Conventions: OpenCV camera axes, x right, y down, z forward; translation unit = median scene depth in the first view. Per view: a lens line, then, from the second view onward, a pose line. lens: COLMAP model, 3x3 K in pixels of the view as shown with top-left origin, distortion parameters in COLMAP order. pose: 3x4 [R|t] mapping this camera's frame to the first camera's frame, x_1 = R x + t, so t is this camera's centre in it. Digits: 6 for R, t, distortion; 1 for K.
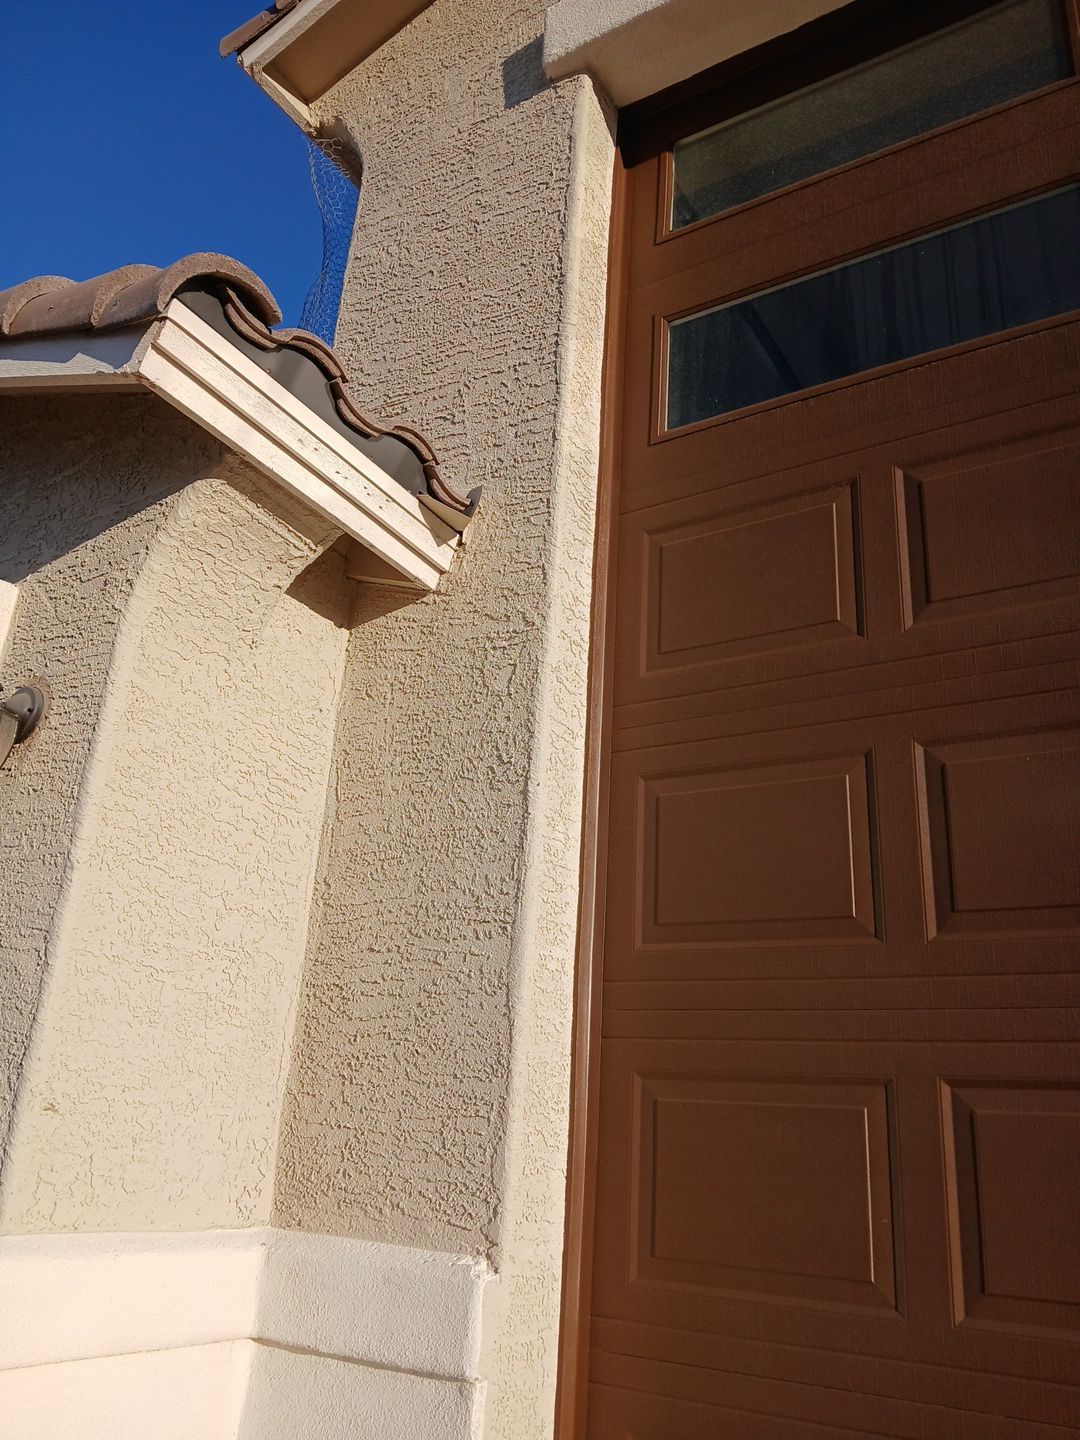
lens RADIAL K [[1104.6, 0, 540.0], [0, 1104.6, 720.0], [0, 0, 1]] dist [-0.020269, -0.000368]
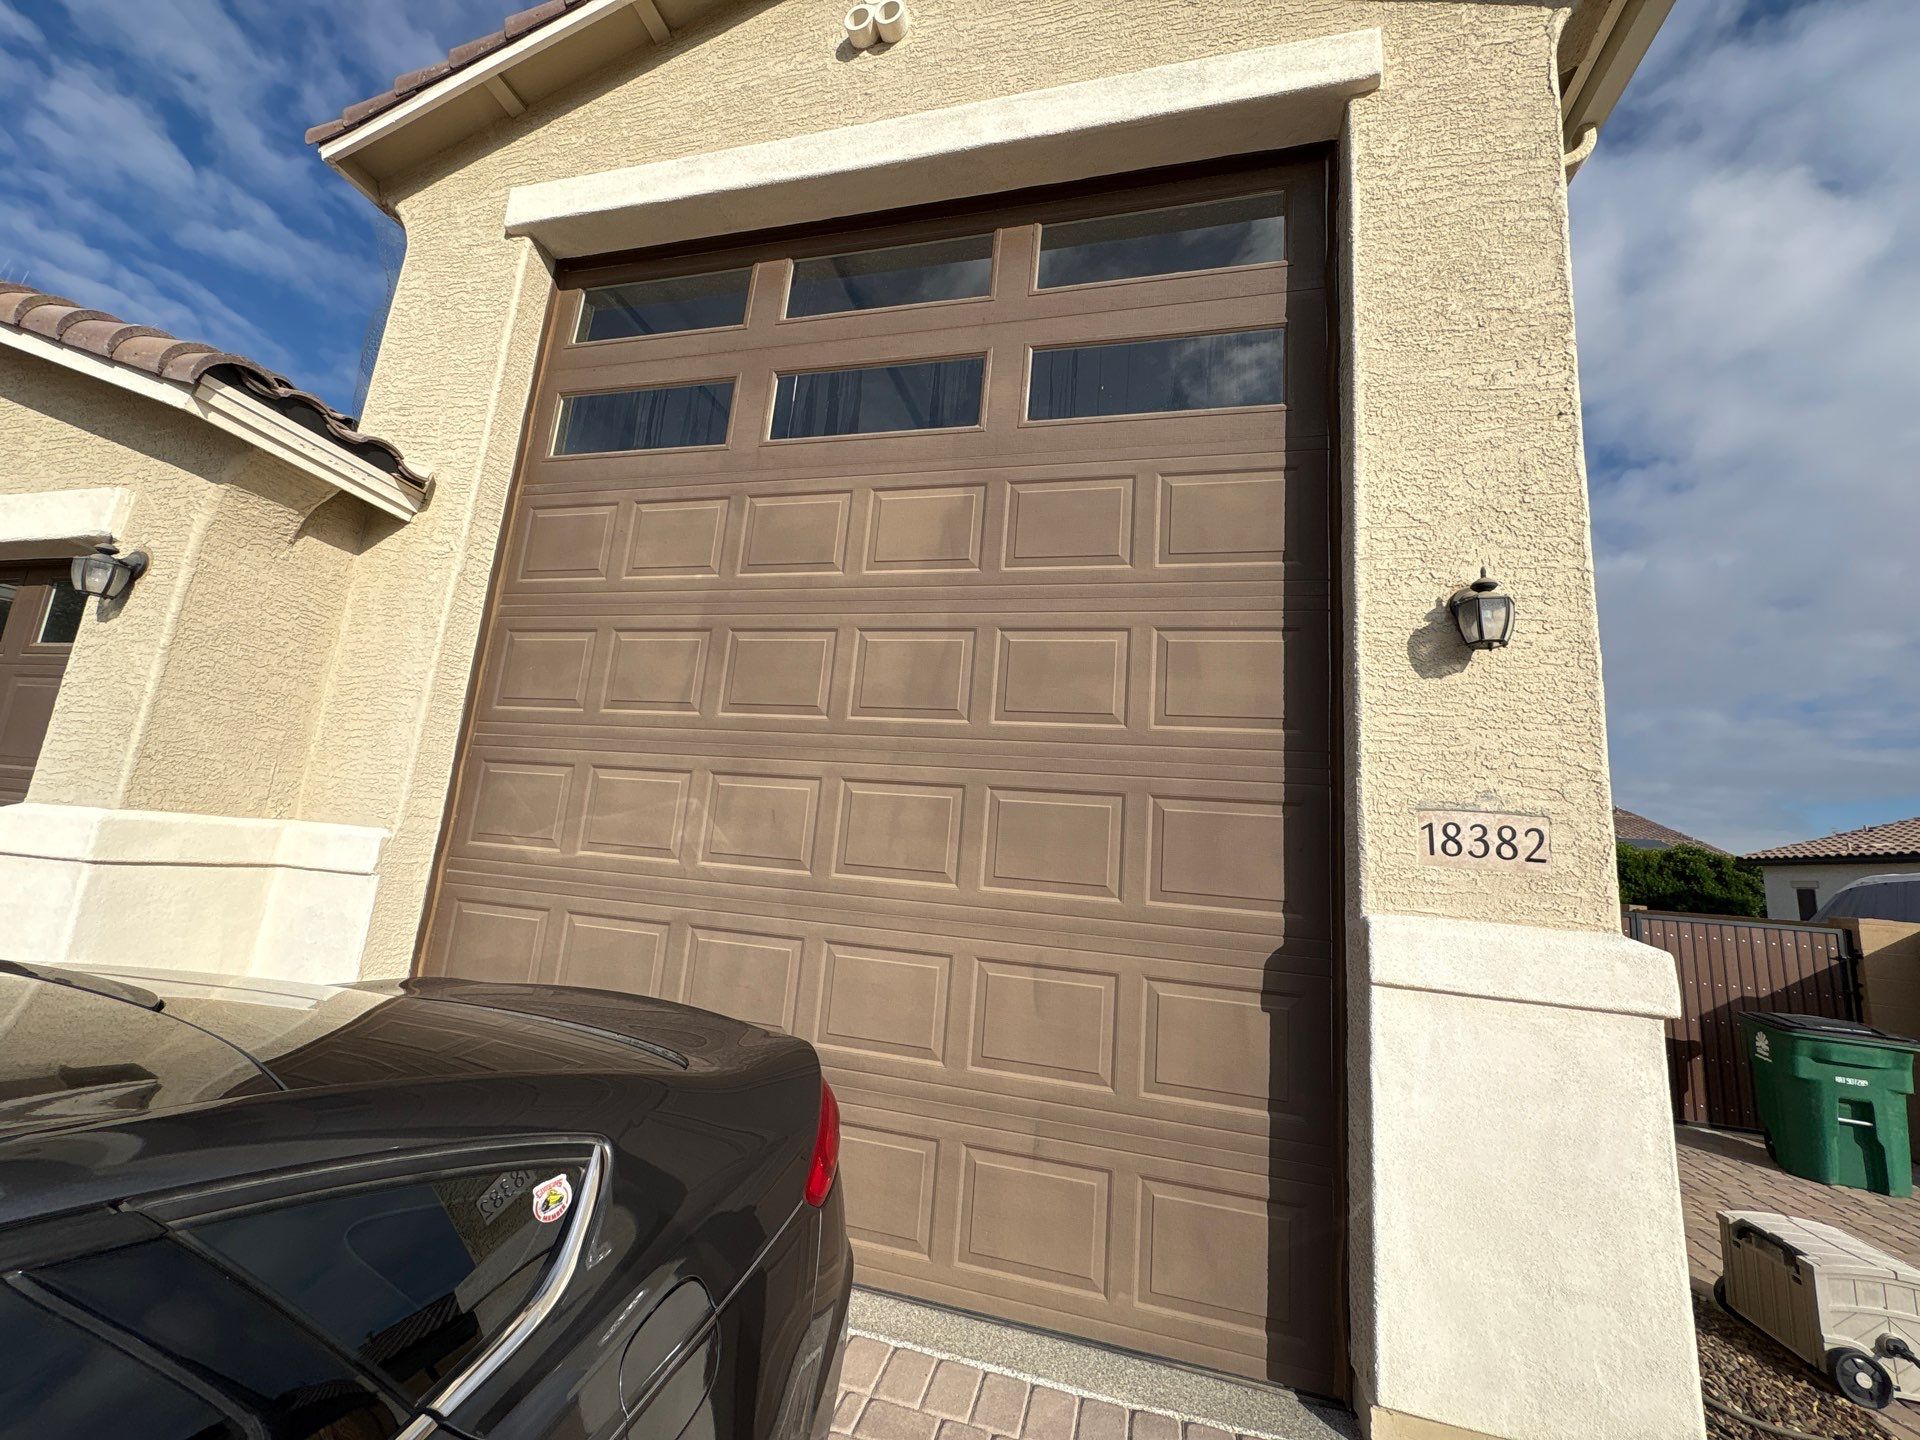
lens RADIAL K [[765.6, 0, 963.9], [0, 765.6, 720.1], [0, 0, 1]] dist [-0.001303, 0.000357]
pose [[0.957148, 0.068686, 0.281335, 0.553688], [-0.120948, 0.977496, 0.172836, -0.145553], [-0.263132, -0.199457, 0.943917, -0.701083]]
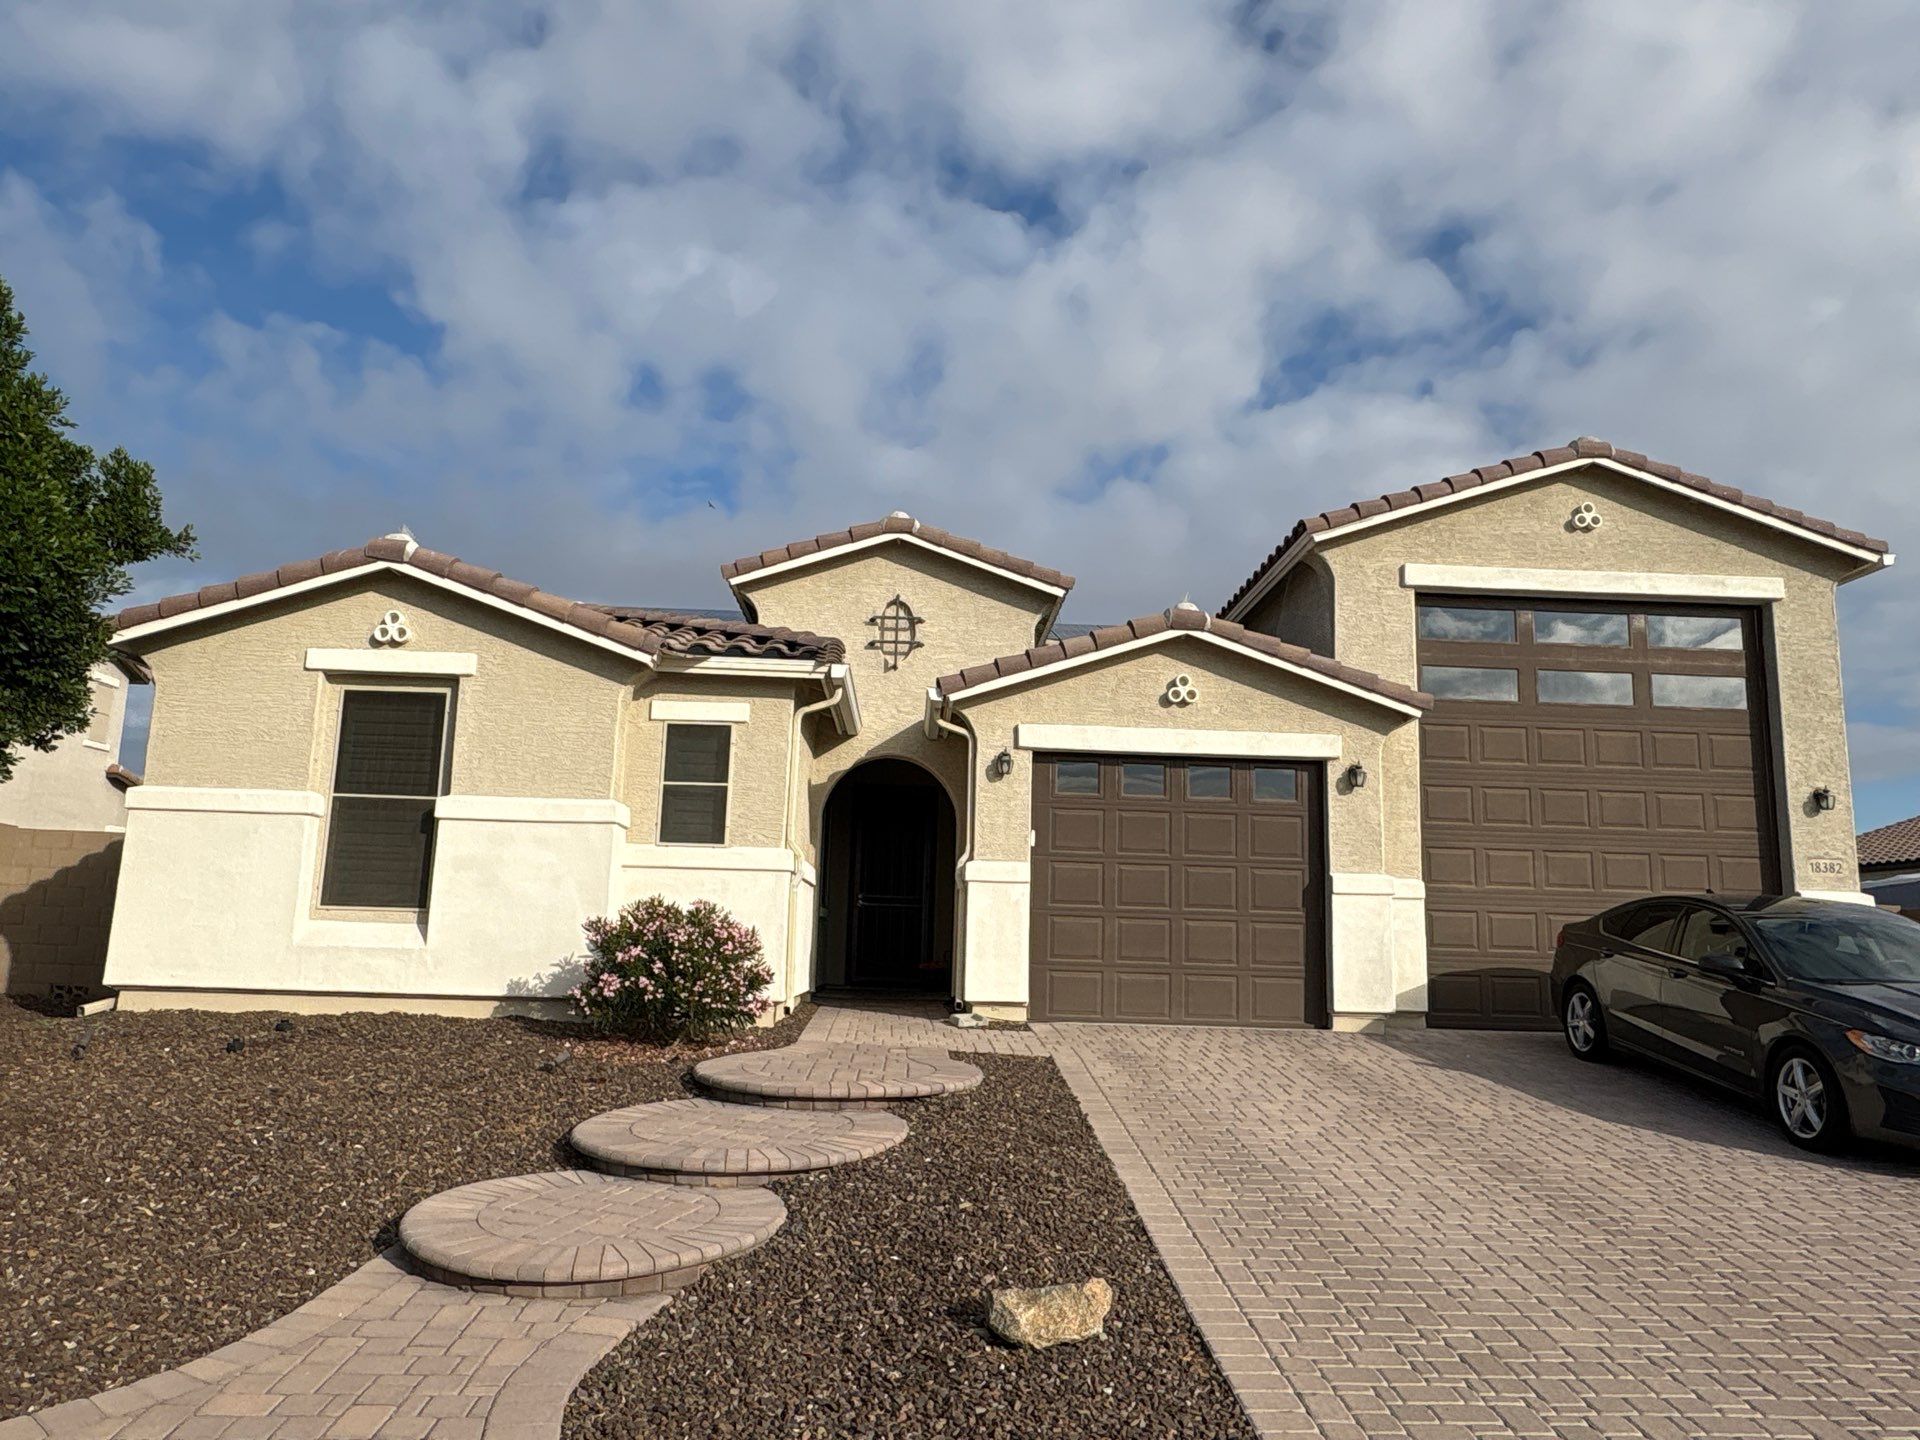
lens RADIAL K [[1472.8, 0, 701.9], [0, 1472.8, 693.2], [0, 0, 1]] dist [-0.020269, -0.000368]
pose [[0.853046, 0.048474, 0.519580, -5.948124], [-0.166062, 0.969132, 0.182226, -0.973420], [-0.494709, -0.241730, 0.834763, -2.644306]]
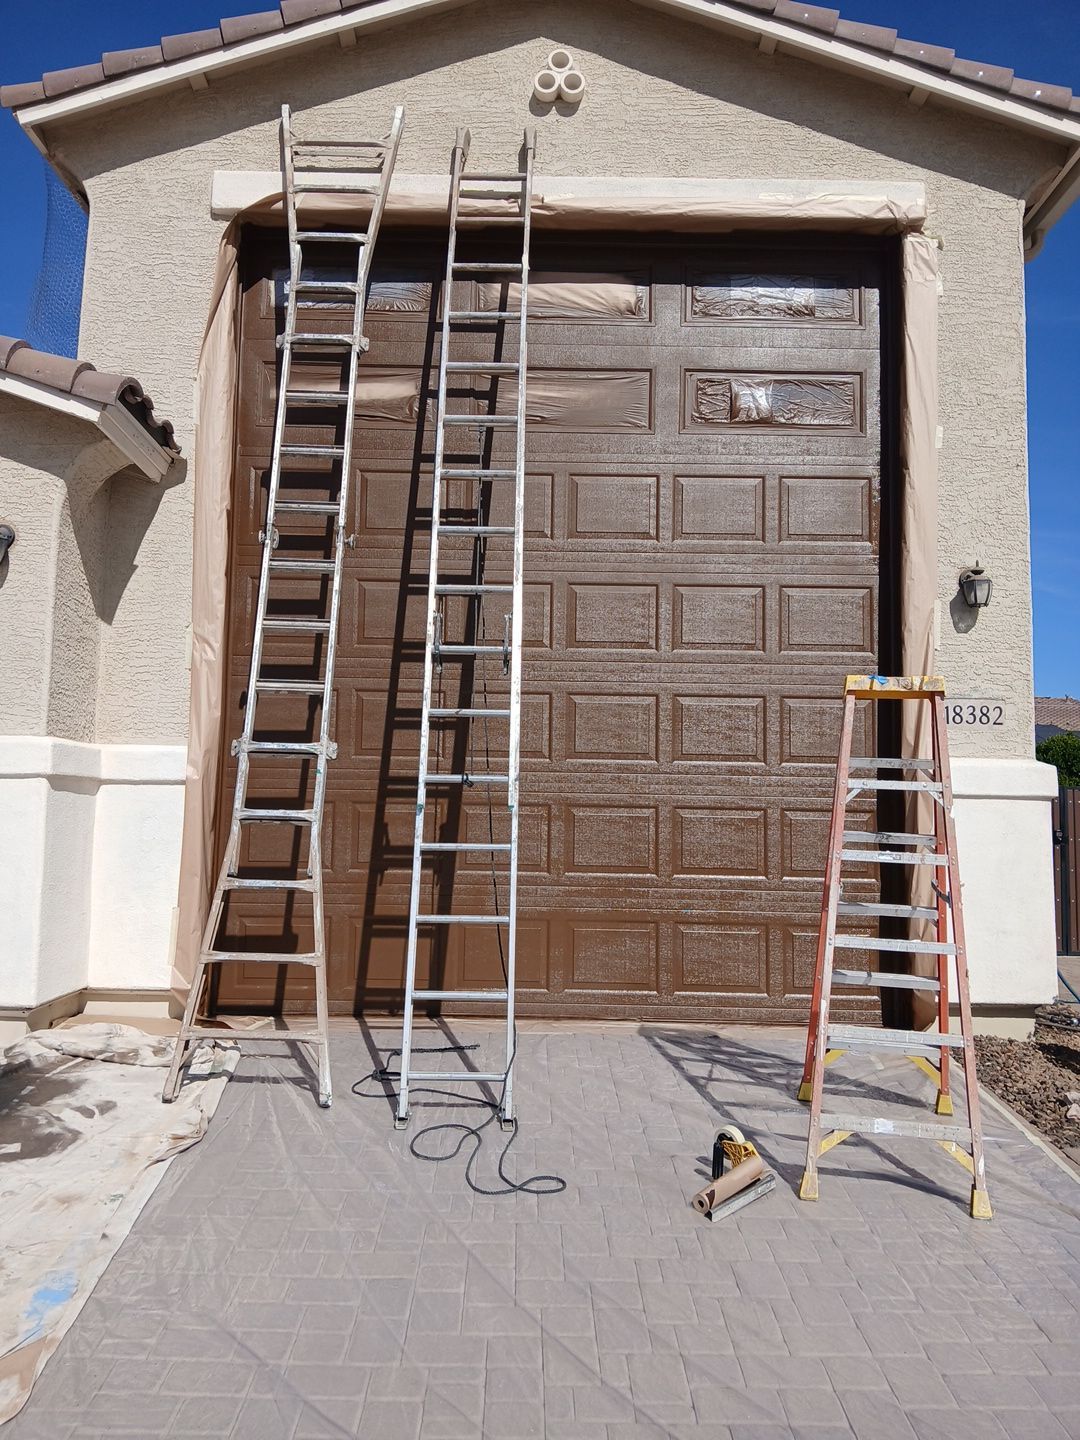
lens RADIAL K [[1104.6, 0, 540.0], [0, 1104.6, 720.0], [0, 0, 1]] dist [-0.020269, -0.000368]
pose [[0.851987, -0.001552, 0.523560, -0.701692], [-0.149407, 0.957694, 0.245968, -0.368433], [-0.501792, -0.287785, 0.815711, -1.554096]]
